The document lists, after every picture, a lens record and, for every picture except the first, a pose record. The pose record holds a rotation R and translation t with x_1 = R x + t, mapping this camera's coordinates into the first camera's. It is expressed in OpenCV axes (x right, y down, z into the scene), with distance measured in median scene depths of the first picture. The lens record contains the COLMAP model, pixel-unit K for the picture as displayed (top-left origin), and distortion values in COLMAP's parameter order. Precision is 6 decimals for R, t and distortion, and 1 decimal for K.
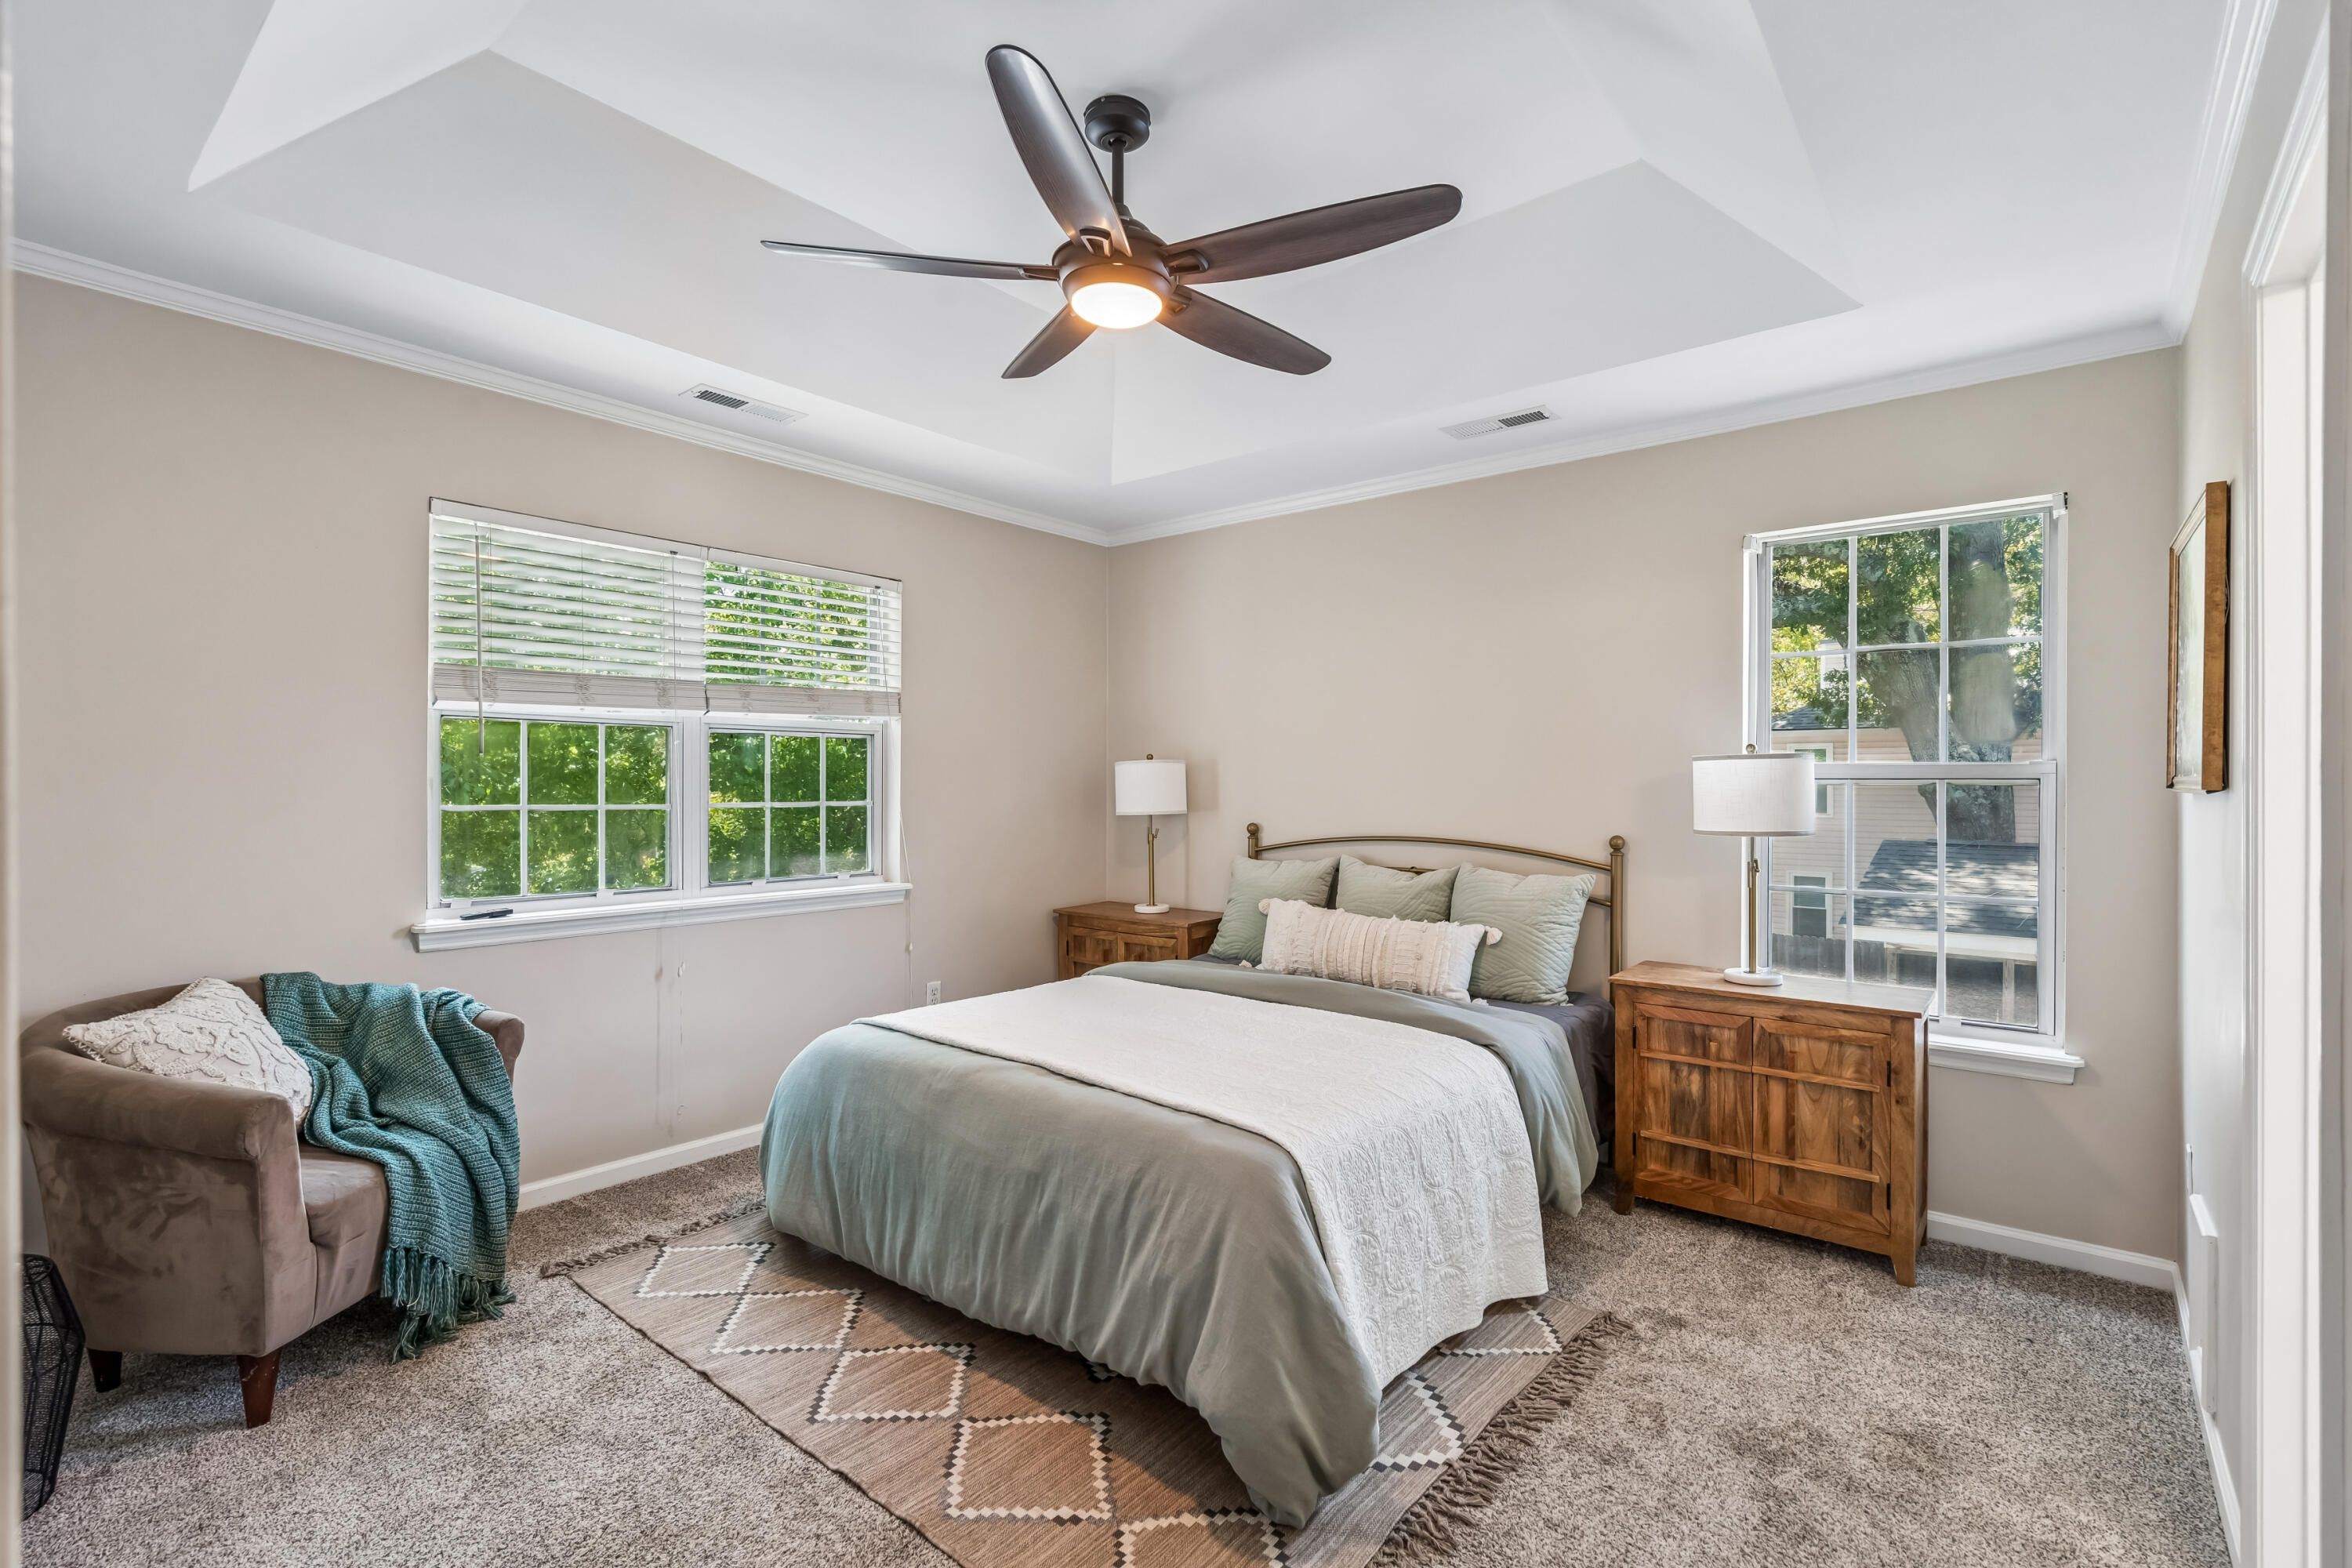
lens RADIAL K [[1062.3, 0, 1173.7], [0, 1062.3, 789.7], [0, 0, 1]] dist [-0.001580, 0.000381]
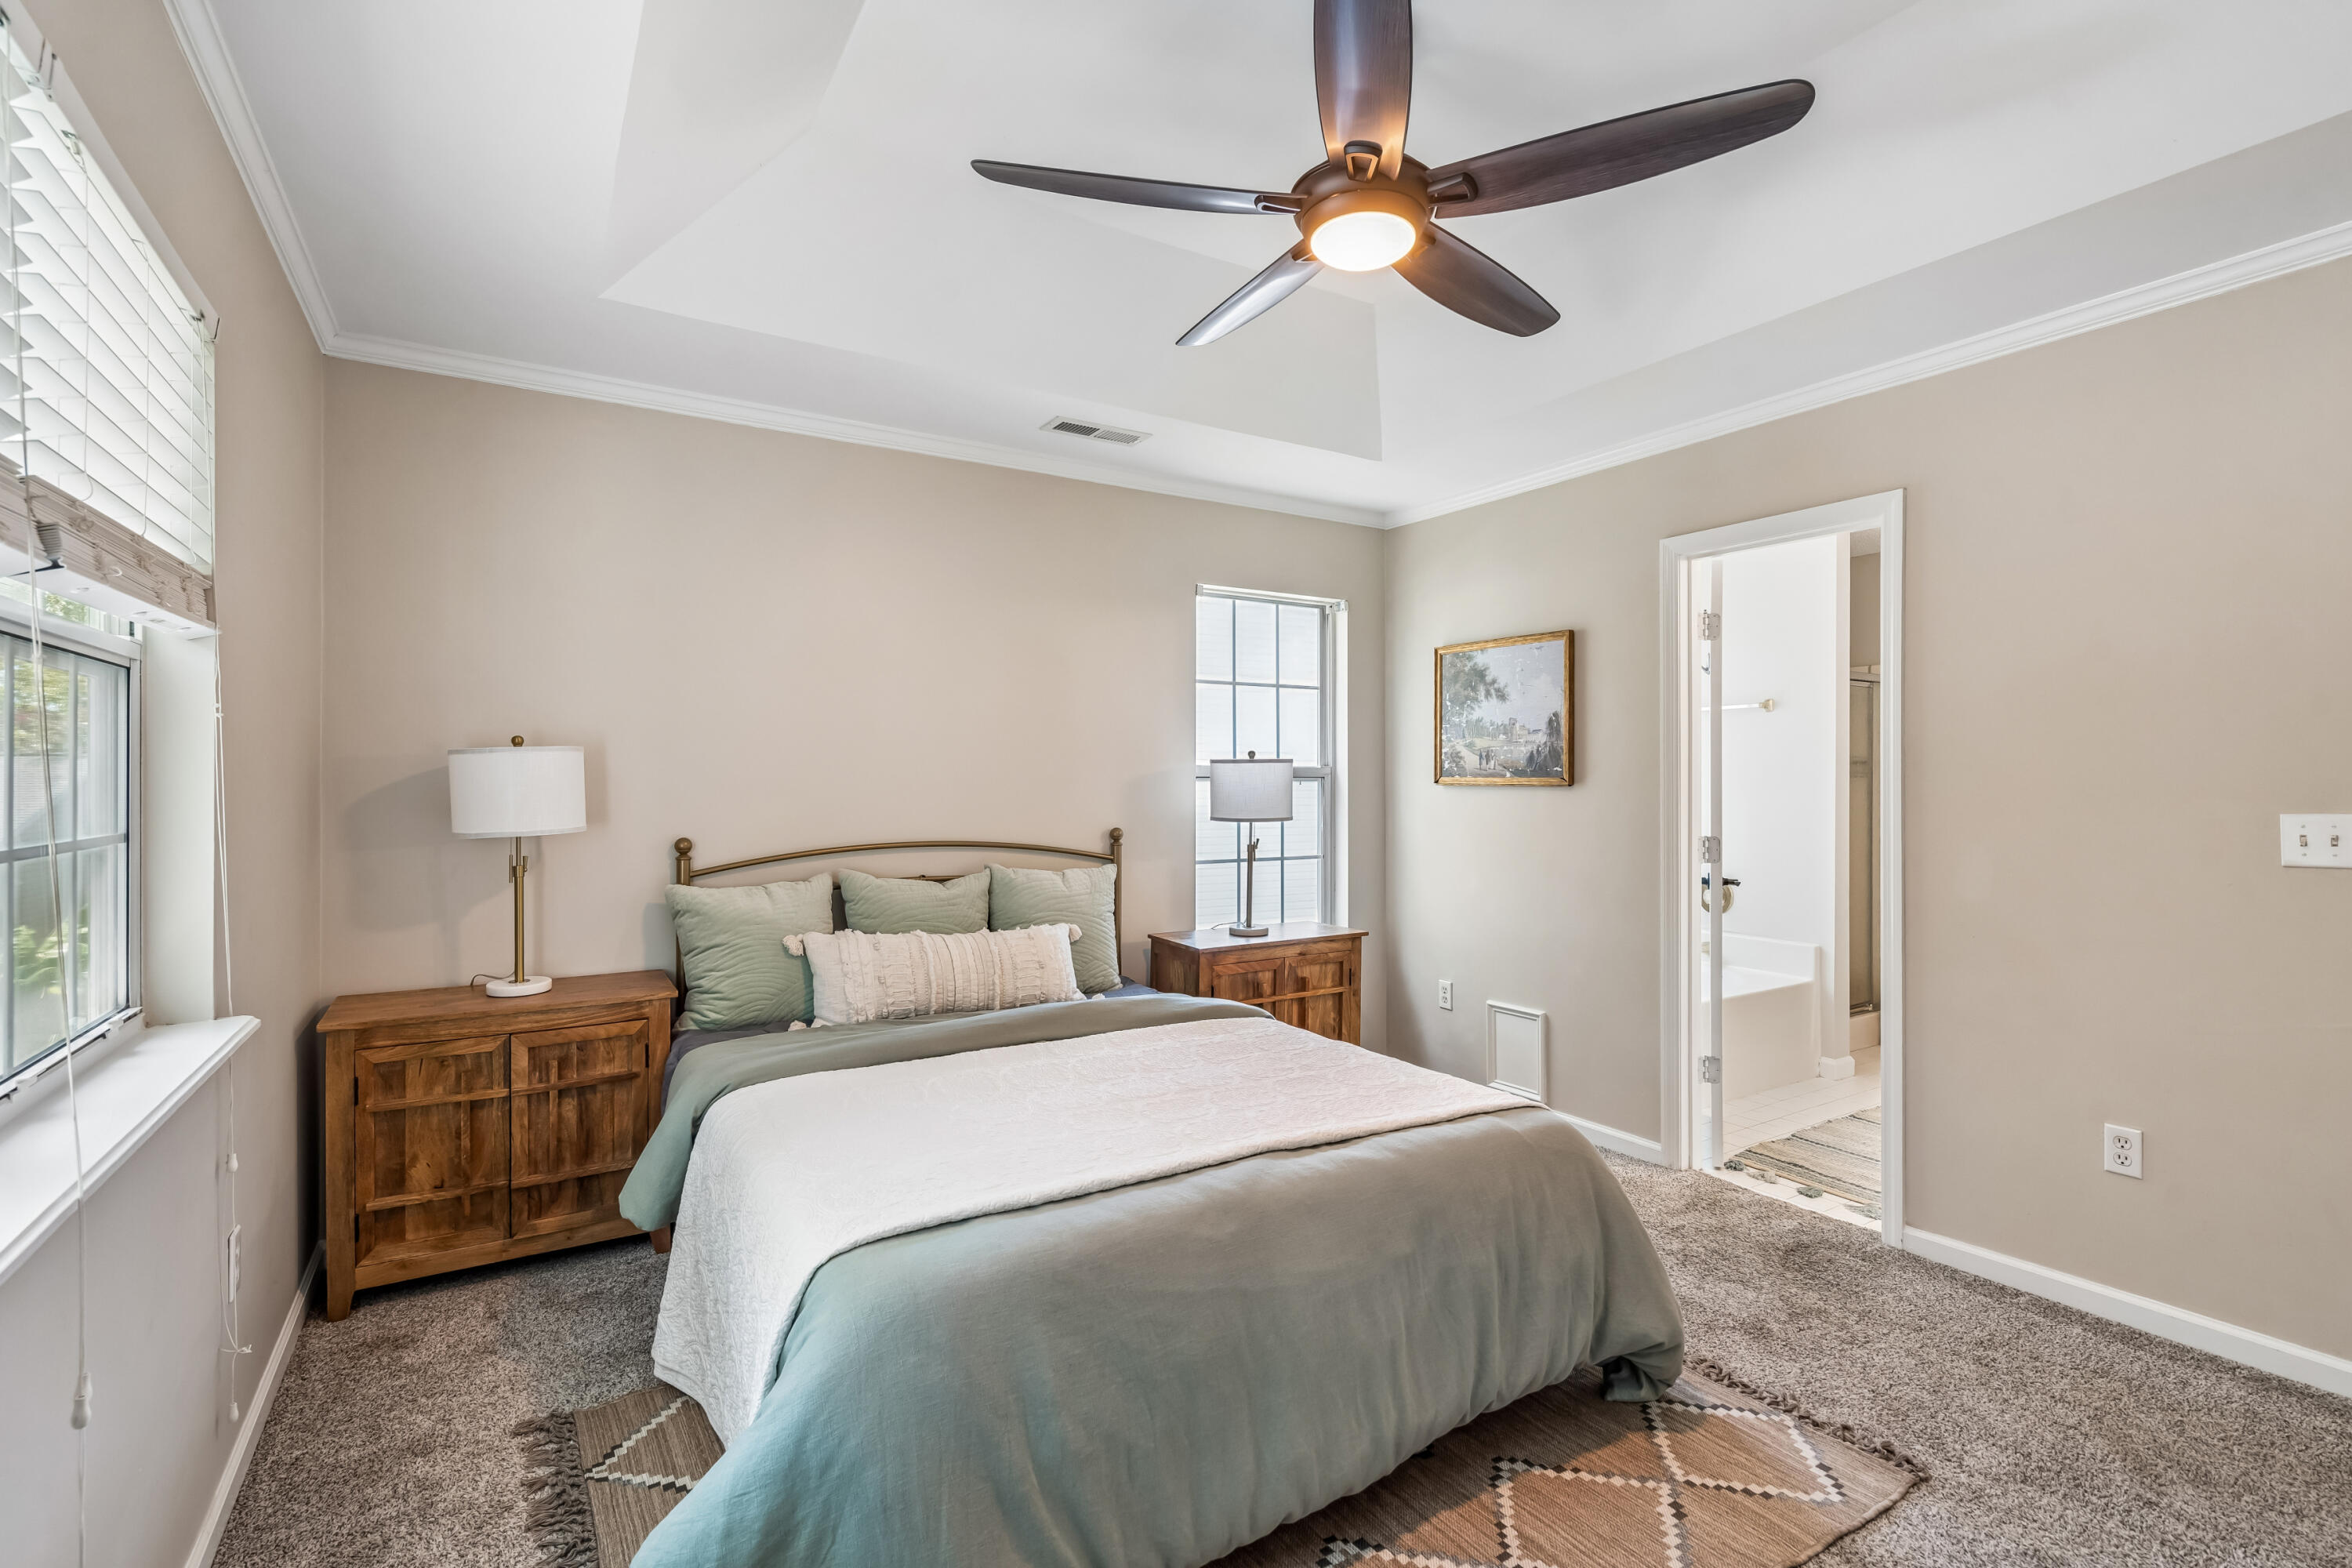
lens RADIAL K [[1069.0, 0, 1174.0], [0, 1069.0, 777.7], [0, 0, 1]] dist [-0.000714, 0.000758]
pose [[0.323298, -0.002596, 0.946294, -0.617913], [0.004043, 0.999991, 0.001362, -0.010516], [-0.946289, 0.003385, 0.323305, 0.564789]]
